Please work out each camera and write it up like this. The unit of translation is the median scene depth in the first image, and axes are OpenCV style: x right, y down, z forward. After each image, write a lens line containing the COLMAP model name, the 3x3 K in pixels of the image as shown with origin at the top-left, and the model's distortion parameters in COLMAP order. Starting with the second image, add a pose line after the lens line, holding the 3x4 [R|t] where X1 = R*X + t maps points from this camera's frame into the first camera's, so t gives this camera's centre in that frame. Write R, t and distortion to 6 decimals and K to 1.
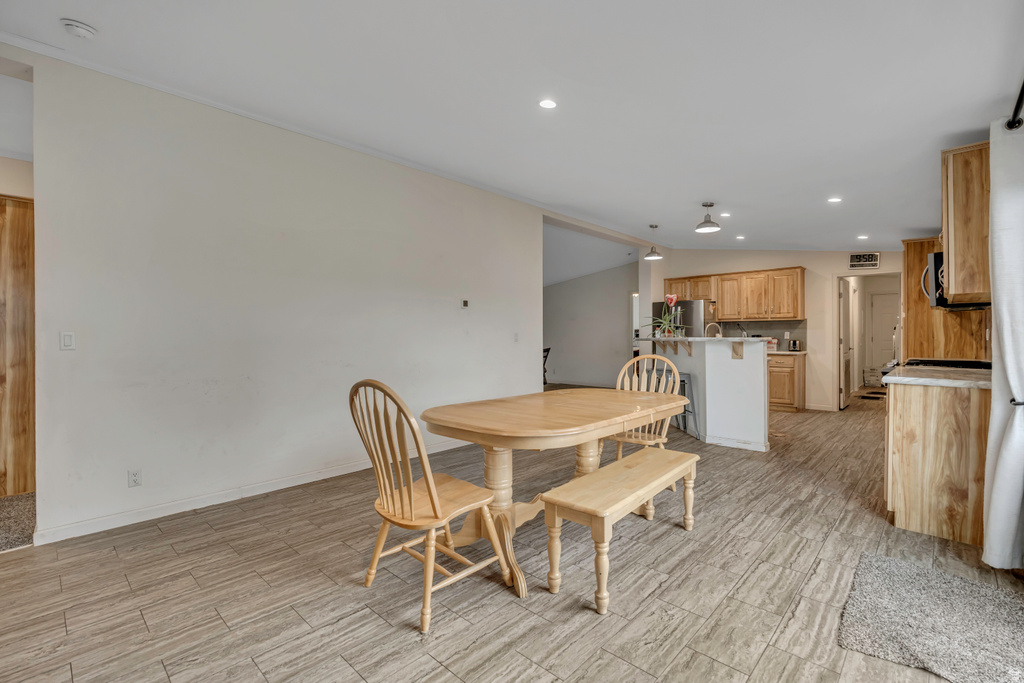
lens RADIAL K [[461.4, 0, 512.0], [0, 461.4, 339.4], [0, 0, 1]] dist [-0.006638, -0.001125]
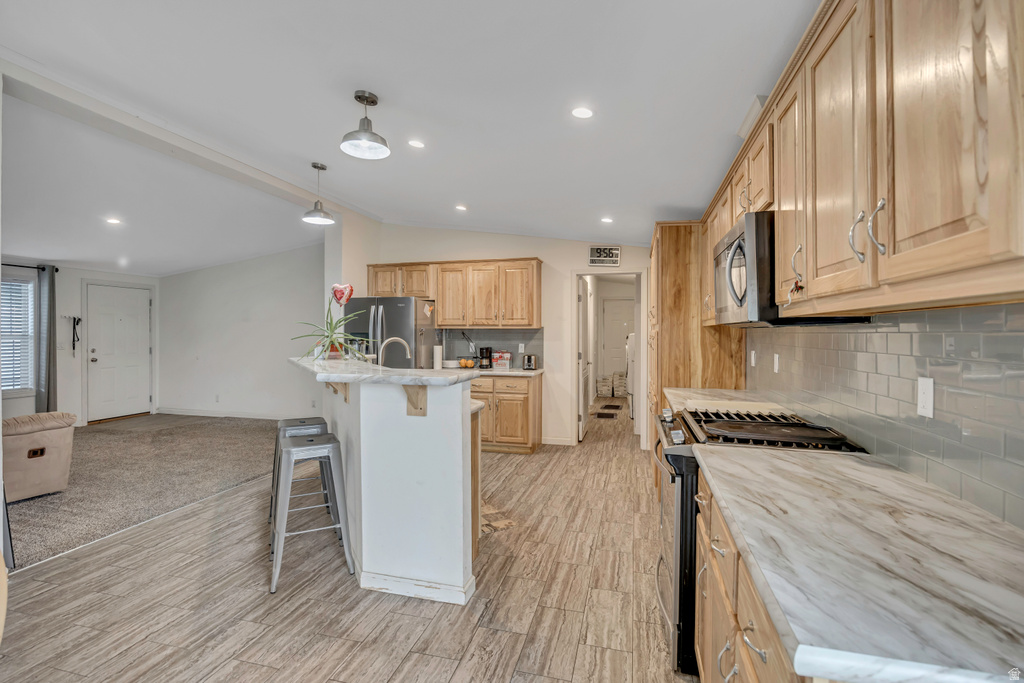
lens RADIAL K [[461.4, 0, 517.5], [0, 461.4, 336.8], [0, 0, 1]] dist [-0.006638, -0.001125]
pose [[0.876369, 0.001784, 0.481636, 0.240908], [-0.001265, 0.999998, -0.001401, -0.028498], [-0.481638, 0.000618, 0.876370, 0.359454]]
